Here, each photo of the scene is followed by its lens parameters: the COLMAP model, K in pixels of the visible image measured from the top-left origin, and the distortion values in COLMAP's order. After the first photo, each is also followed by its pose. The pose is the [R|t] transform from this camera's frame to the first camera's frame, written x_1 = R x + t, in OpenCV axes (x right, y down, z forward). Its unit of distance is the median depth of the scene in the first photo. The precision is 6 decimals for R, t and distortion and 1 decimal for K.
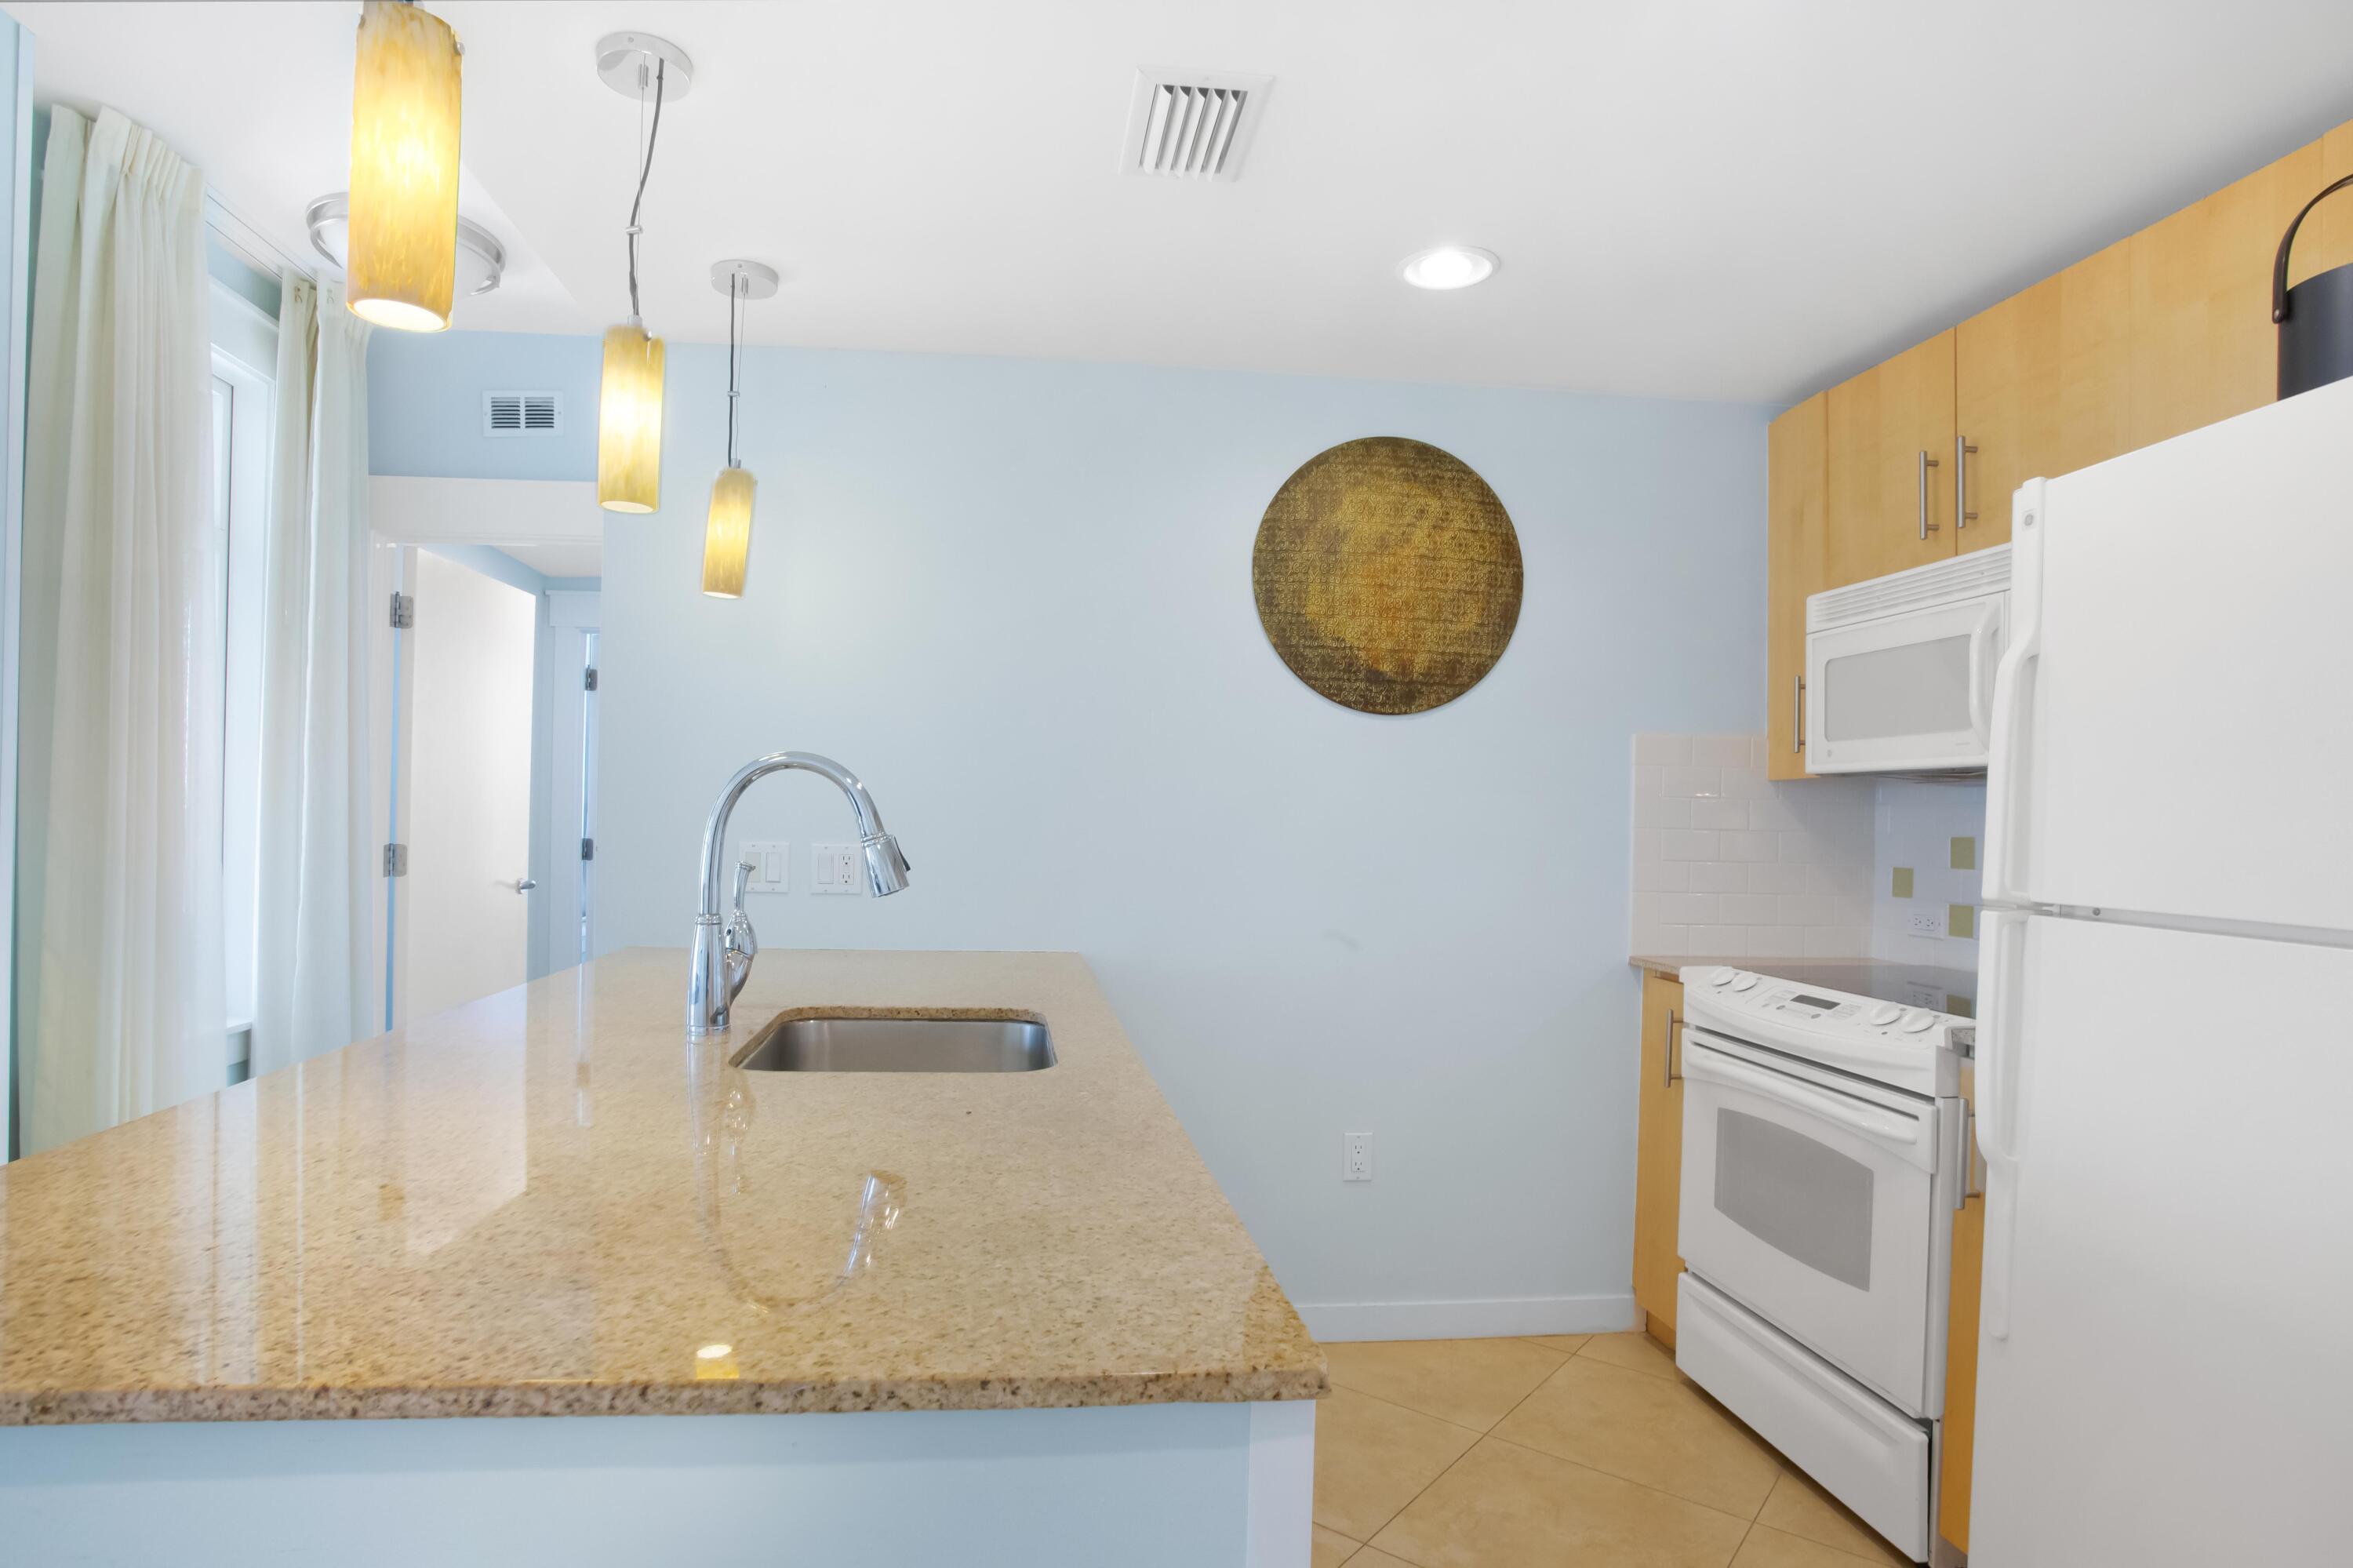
lens RADIAL K [[1281.2, 0, 1162.9], [0, 1281.2, 823.2], [0, 0, 1]] dist [-0.053067, 0.003137]
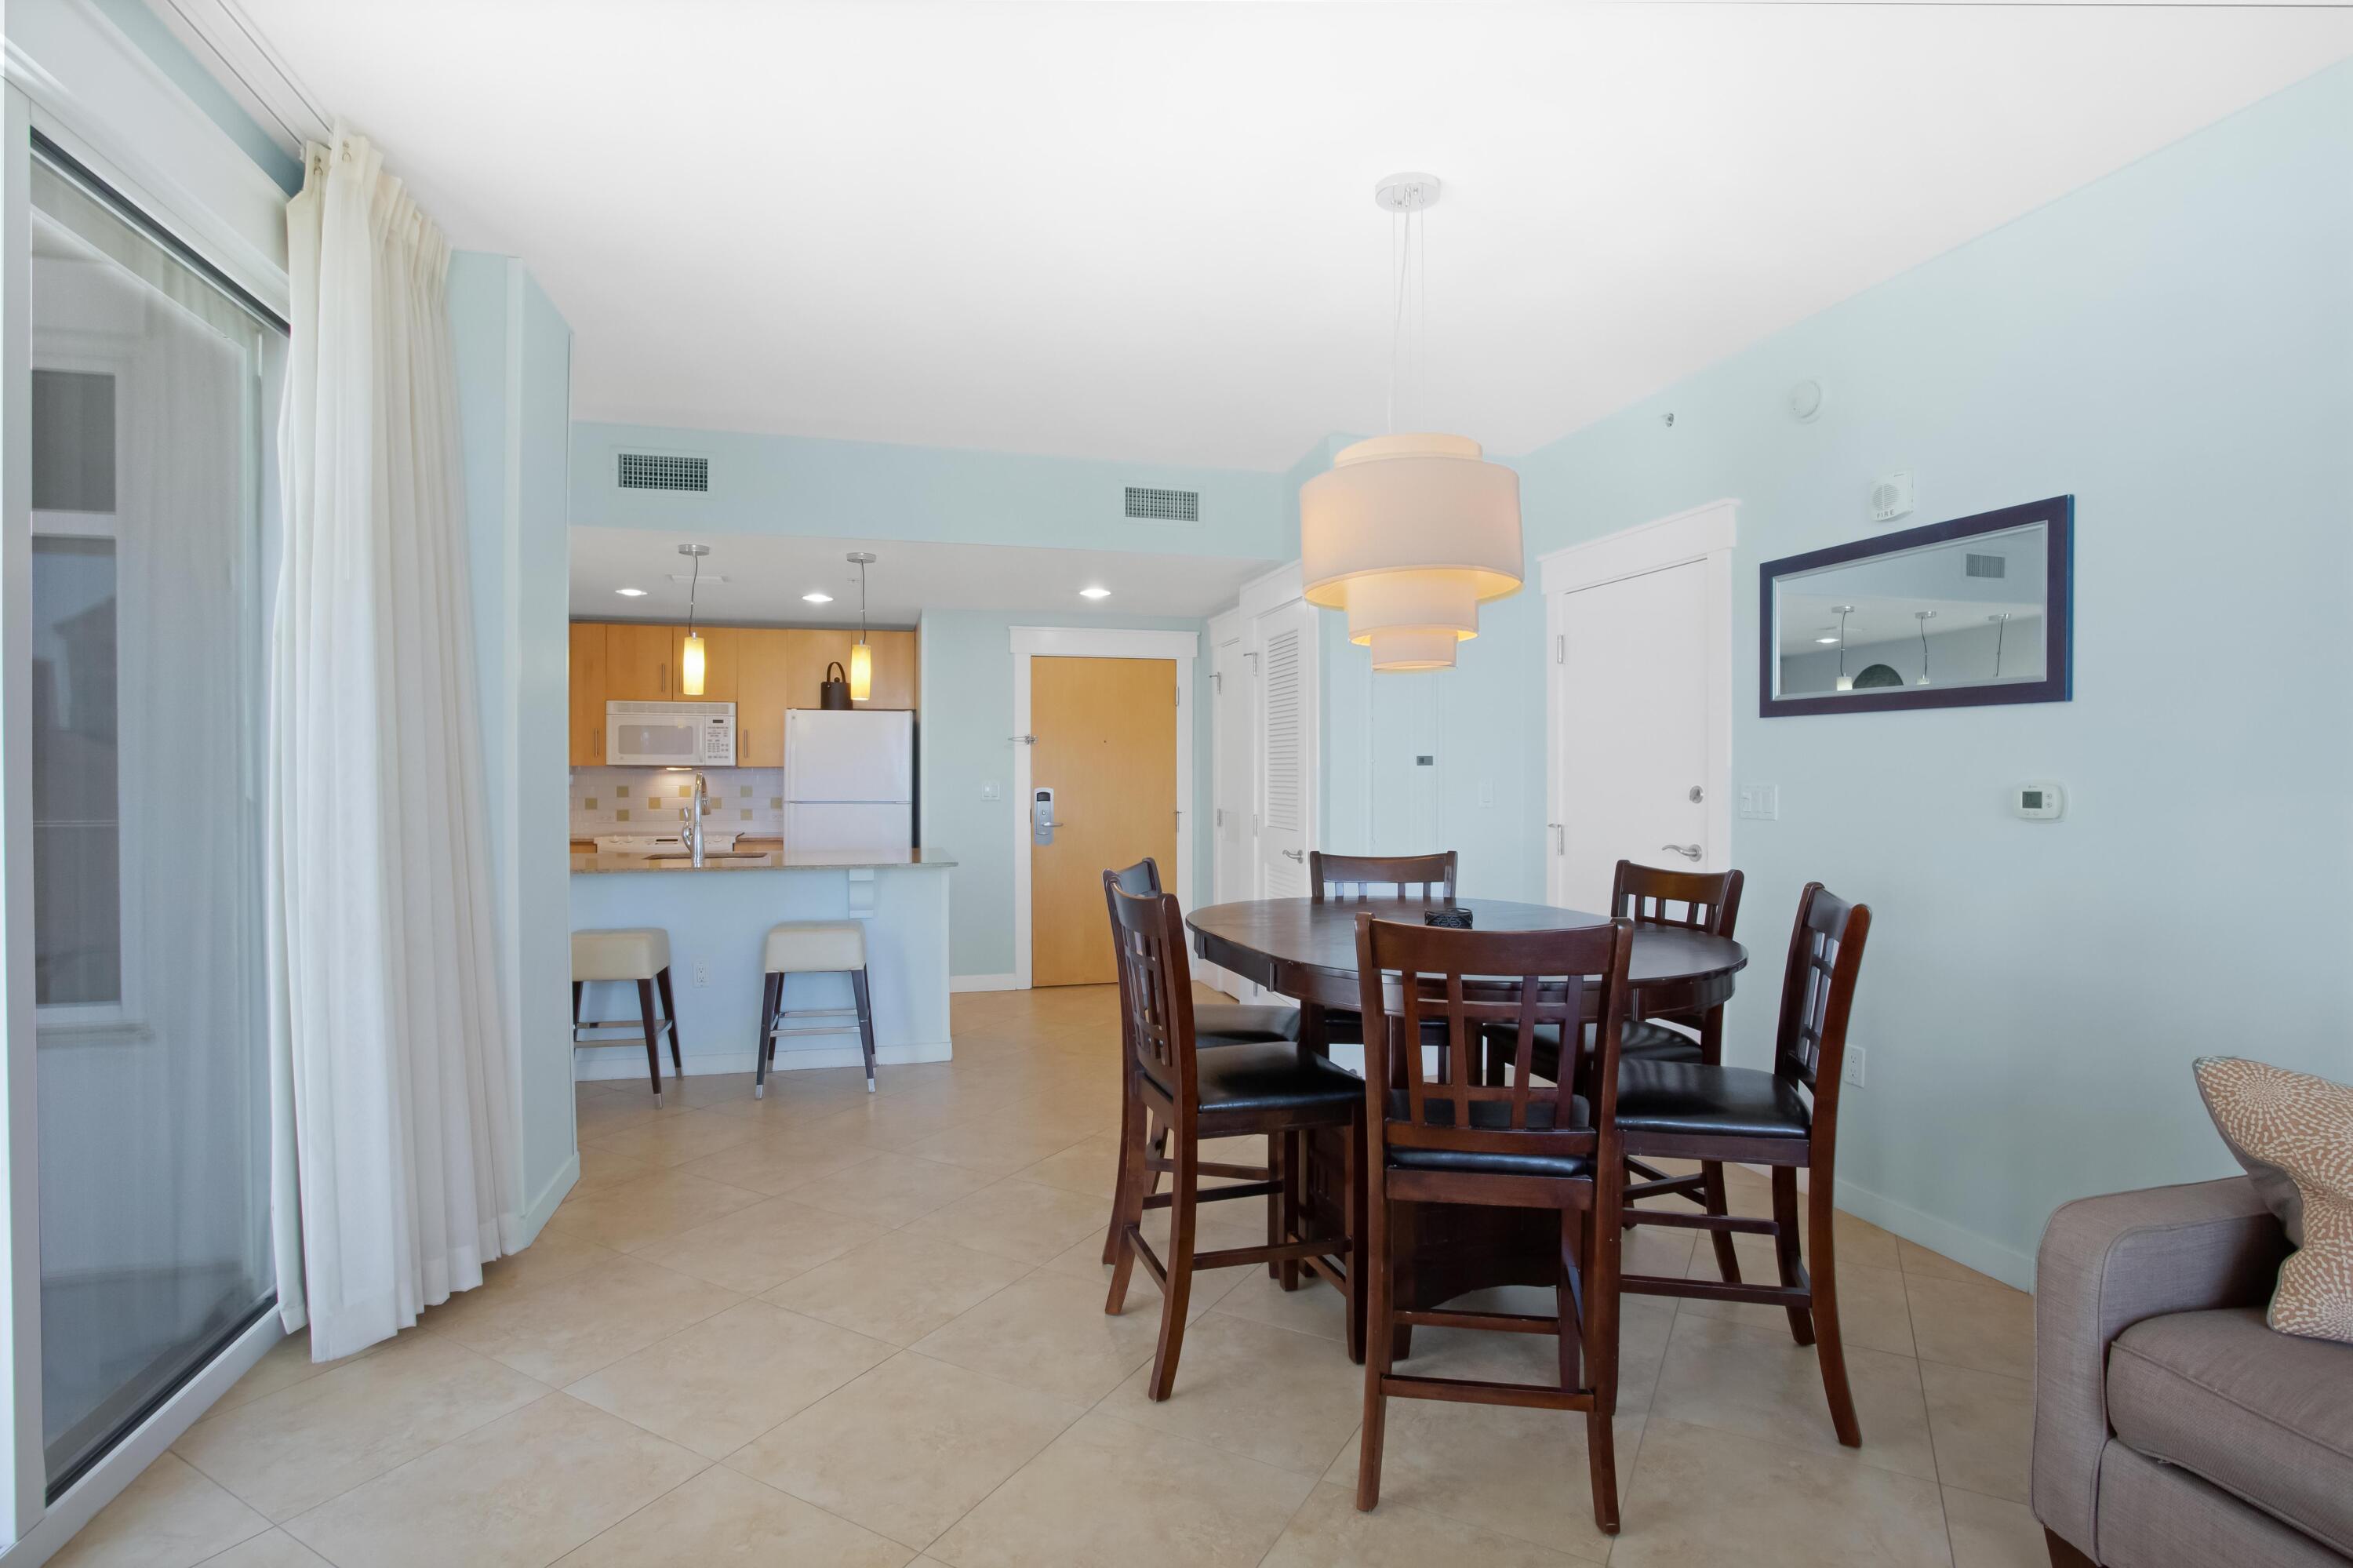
lens RADIAL K [[1289.5, 0, 1178.6], [0, 1289.5, 789.8], [0, 0, 1]] dist [-0.015639, 0.010583]
pose [[-0.137203, -0.036161, 0.989883, -2.393200], [-0.004894, 0.999346, 0.035828, -0.090297], [-0.990531, 0.000071, -0.137290, 0.148244]]
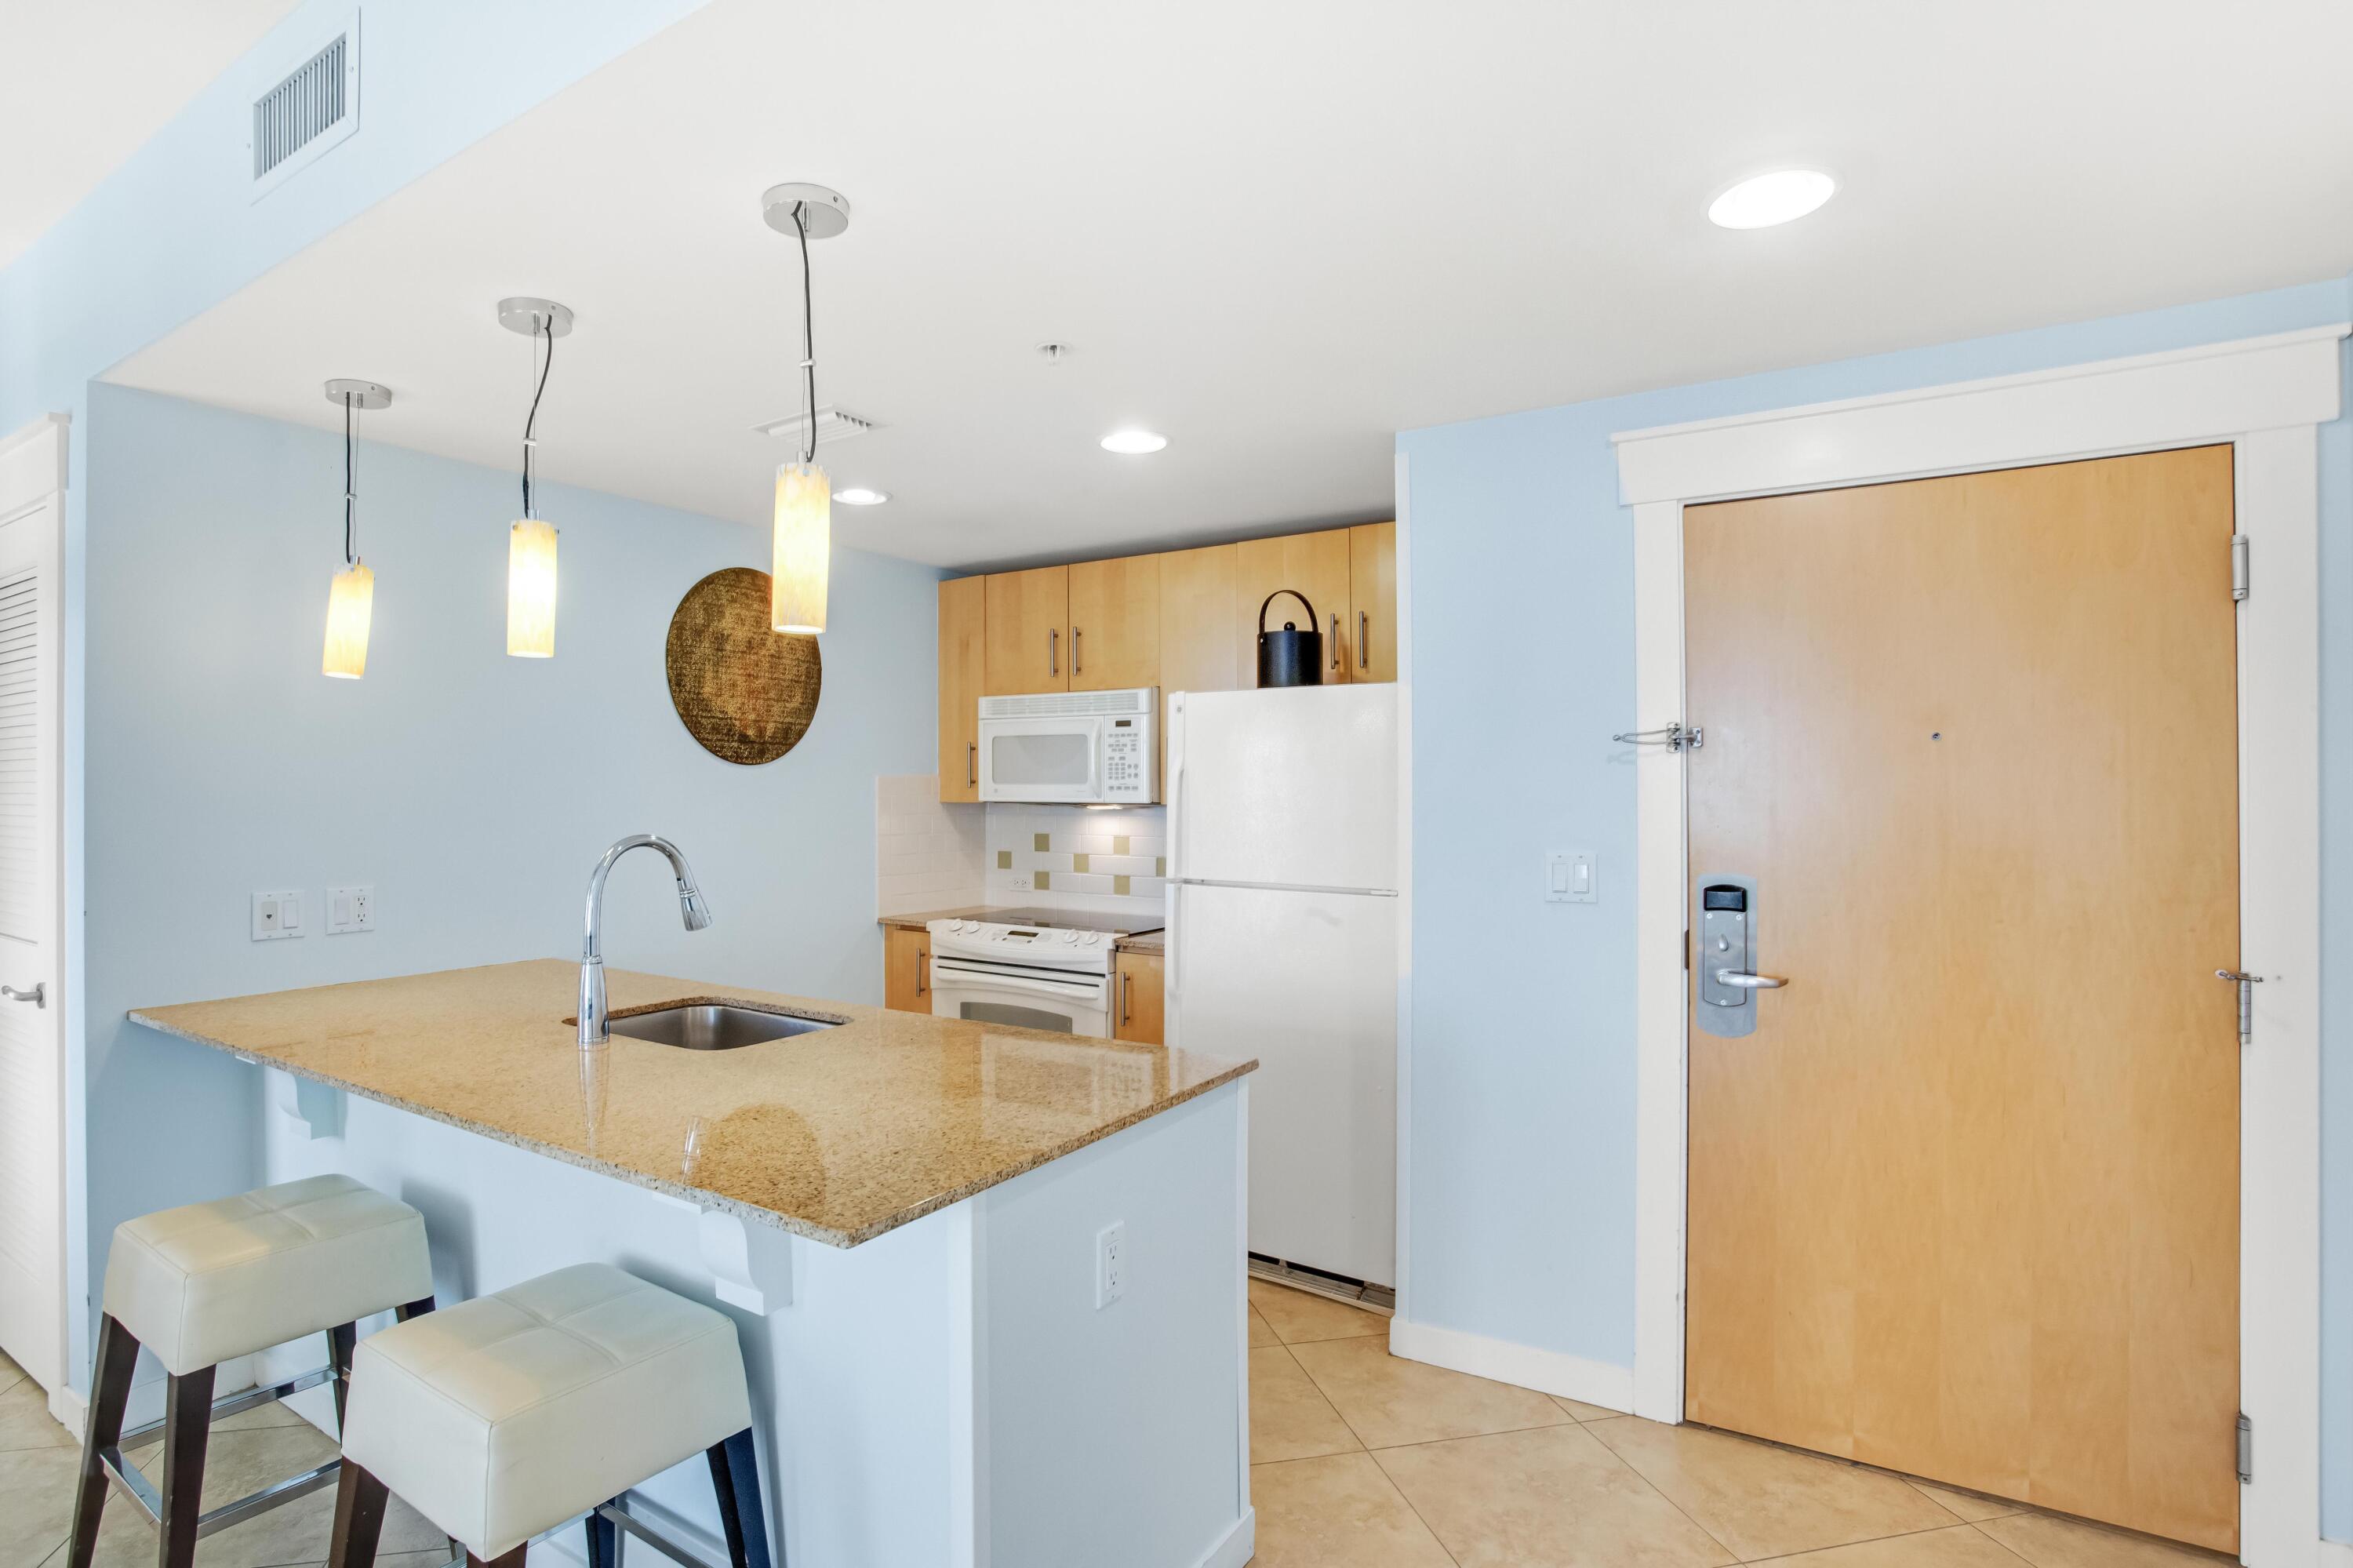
lens RADIAL K [[1172.0, 0, 1123.9], [0, 1172.0, 803.7], [0, 0, 1]] dist [-0.022613, -0.000052]
pose [[0.630555, -0.024105, 0.775770, -0.581499], [0.007983, 0.999666, 0.024573, -0.071900], [-0.776103, -0.009302, 0.630537, -0.146301]]
